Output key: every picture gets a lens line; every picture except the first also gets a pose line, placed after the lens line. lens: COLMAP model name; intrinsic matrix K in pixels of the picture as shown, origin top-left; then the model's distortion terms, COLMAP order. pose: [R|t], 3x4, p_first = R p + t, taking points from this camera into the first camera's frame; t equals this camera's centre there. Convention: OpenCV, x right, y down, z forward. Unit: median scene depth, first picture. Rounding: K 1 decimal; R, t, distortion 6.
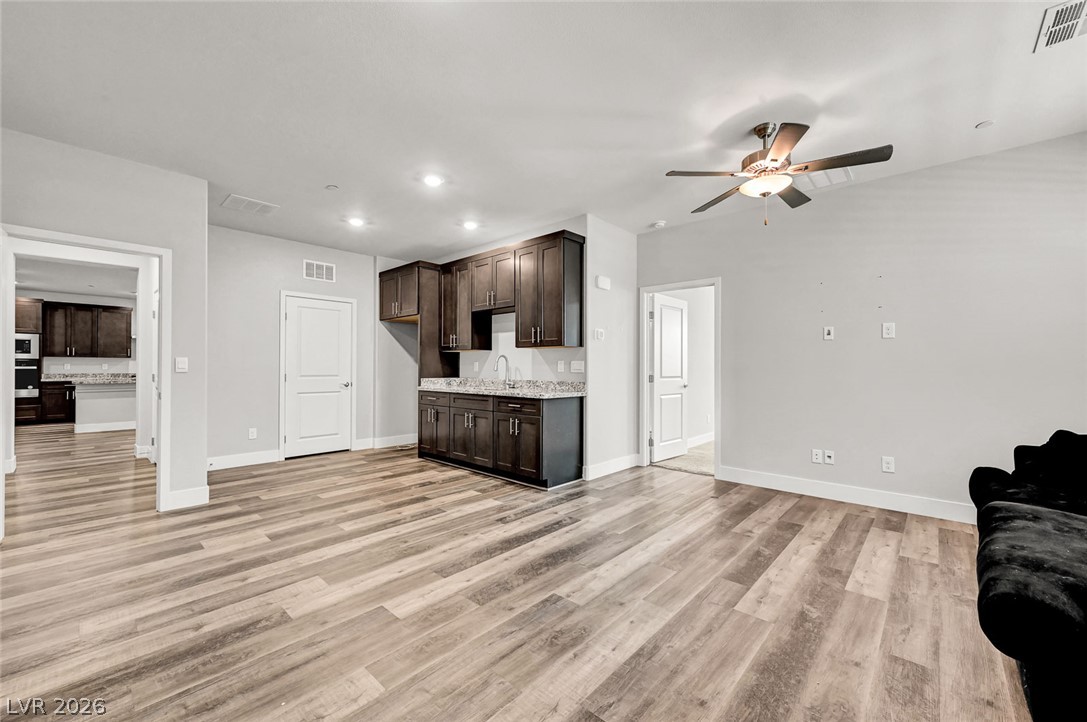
lens RADIAL K [[435.8, 0, 545.3], [0, 435.8, 361.4], [0, 0, 1]] dist [-0.001897, 0.000395]
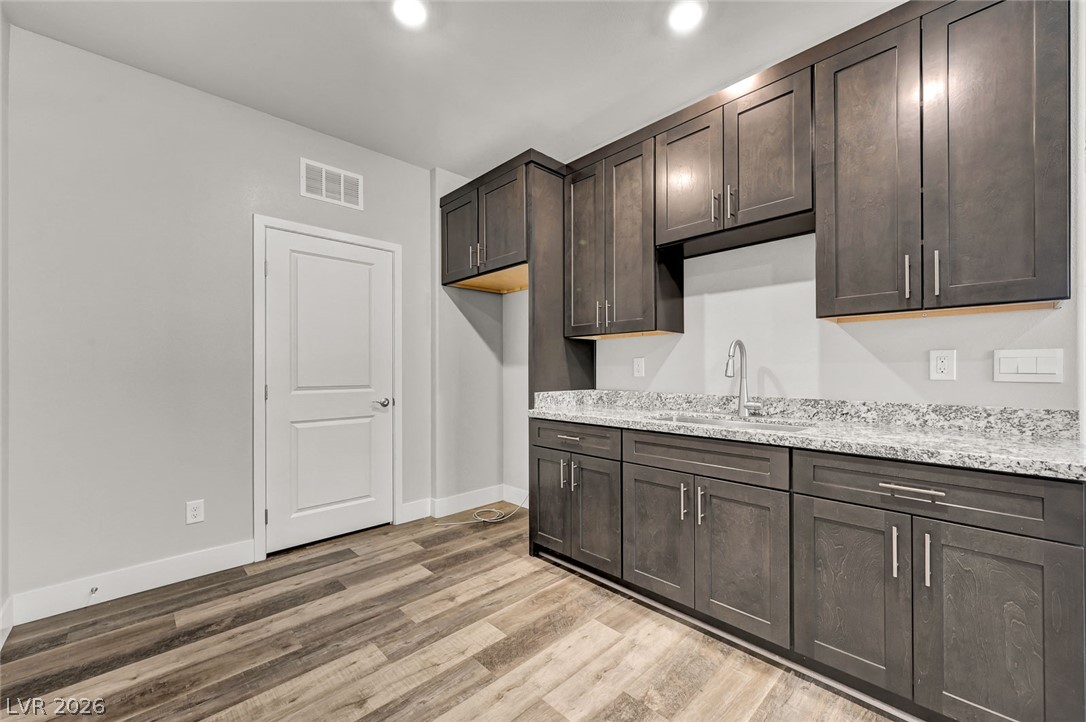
lens RADIAL K [[435.4, 0, 541.8], [0, 435.4, 365.2], [0, 0, 1]] dist [-0.001897, 0.000395]
pose [[0.997603, -0.006450, -0.068897, -0.242137], [0.006693, 0.999972, 0.003301, 0.006840], [0.068874, -0.003755, 0.997618, 0.512320]]
